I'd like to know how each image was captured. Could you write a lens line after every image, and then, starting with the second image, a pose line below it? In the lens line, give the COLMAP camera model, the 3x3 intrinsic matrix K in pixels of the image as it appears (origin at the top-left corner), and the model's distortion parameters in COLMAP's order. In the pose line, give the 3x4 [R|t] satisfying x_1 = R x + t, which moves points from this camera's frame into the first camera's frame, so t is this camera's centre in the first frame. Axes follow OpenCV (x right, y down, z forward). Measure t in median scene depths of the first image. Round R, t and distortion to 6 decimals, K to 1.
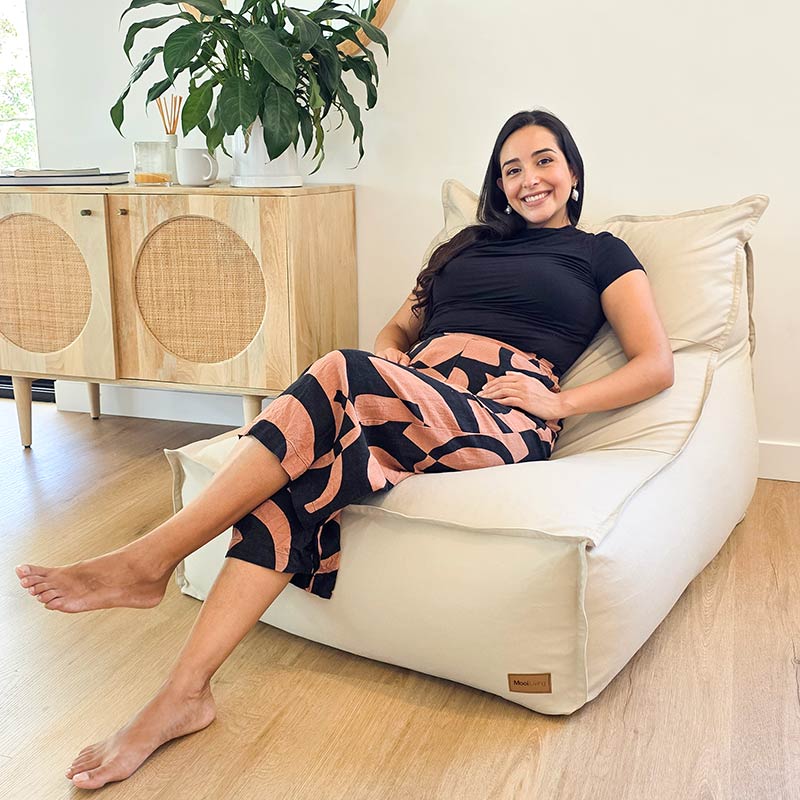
lens RADIAL K [[1015.3, 0, 437.4], [0, 1015.3, 375.8], [0, 0, 1]] dist [0.015552, -0.067866]
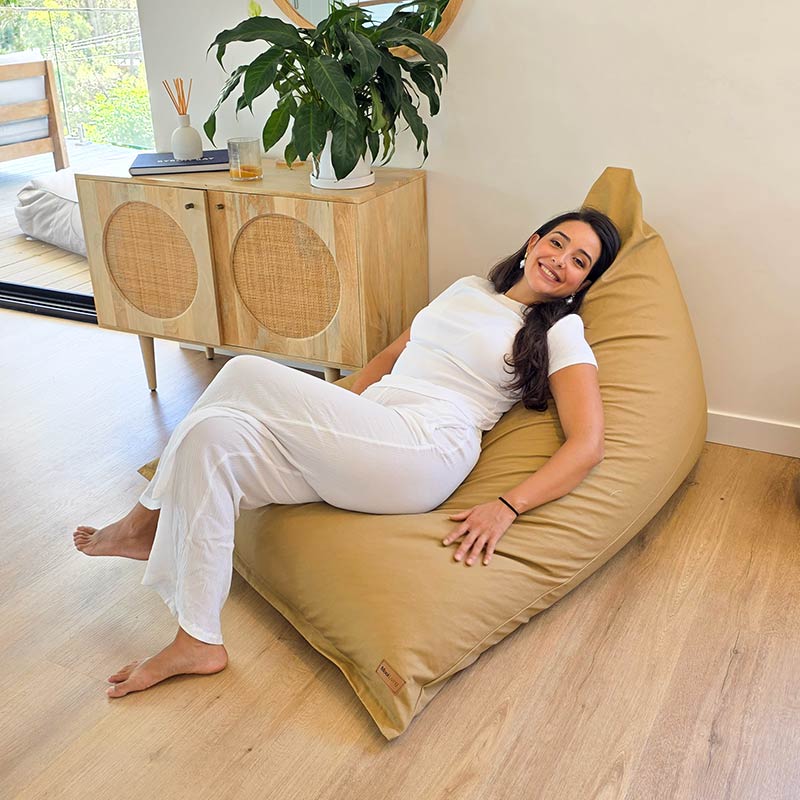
lens RADIAL K [[1019.7, 0, 432.5], [0, 1019.7, 436.9], [0, 0, 1]] dist [0.006452, -0.056037]
pose [[0.989287, 0.048052, -0.137845, 0.101773], [-0.015481, 0.973481, 0.228244, -0.176770], [0.145157, -0.223665, 0.963796, -0.139234]]
